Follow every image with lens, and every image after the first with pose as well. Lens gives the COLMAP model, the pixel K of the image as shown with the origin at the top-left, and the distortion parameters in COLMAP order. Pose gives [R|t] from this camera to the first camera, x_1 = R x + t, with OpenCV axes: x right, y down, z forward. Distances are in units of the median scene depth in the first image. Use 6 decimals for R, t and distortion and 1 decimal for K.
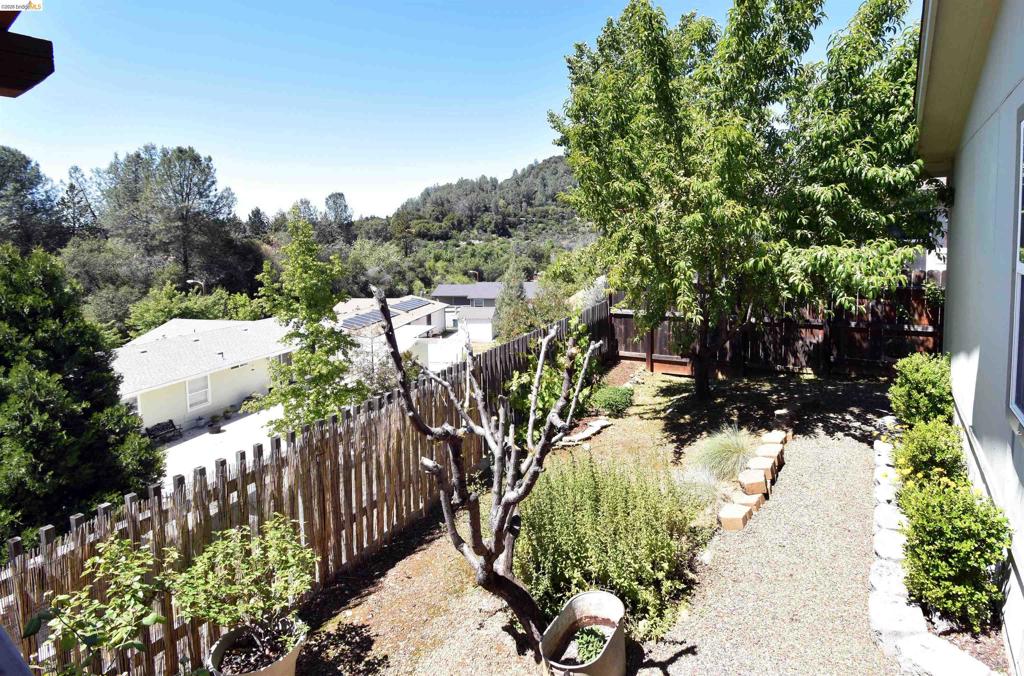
lens RADIAL K [[522.8, 0, 549.4], [0, 522.8, 280.5], [0, 0, 1]] dist [0.033781, -0.040036]
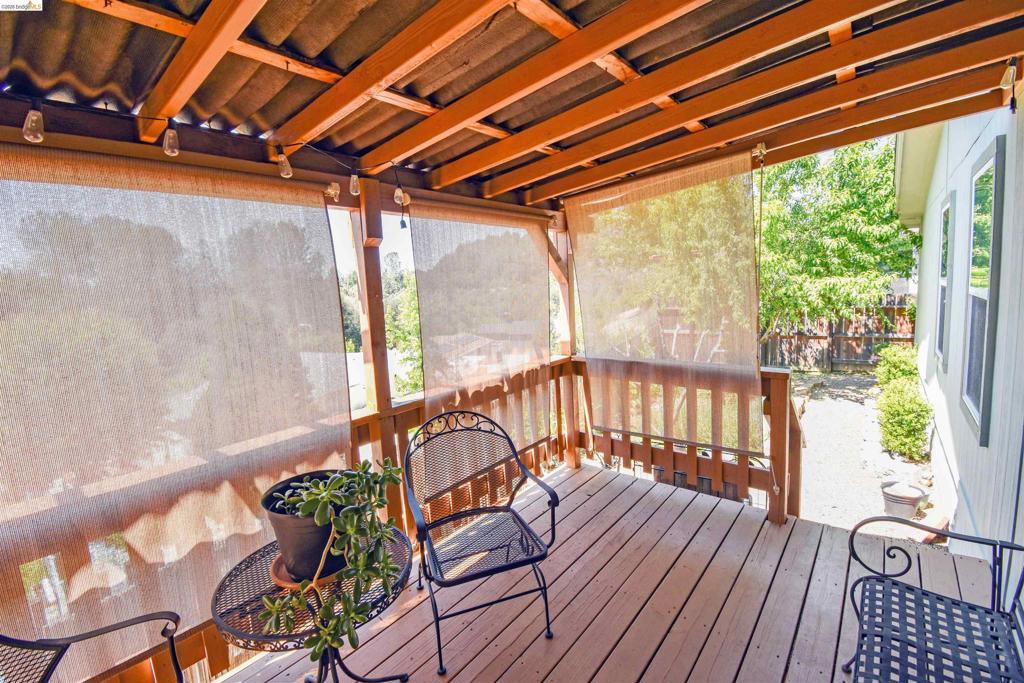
lens RADIAL K [[447.2, 0, 512.0], [0, 447.2, 341.5], [0, 0, 1]] dist [0.009025, -0.016882]
pose [[0.992193, -0.017572, -0.123471, -0.250439], [0.023348, 0.998692, 0.045491, 0.041809], [0.122510, -0.048019, 0.991305, -0.427228]]
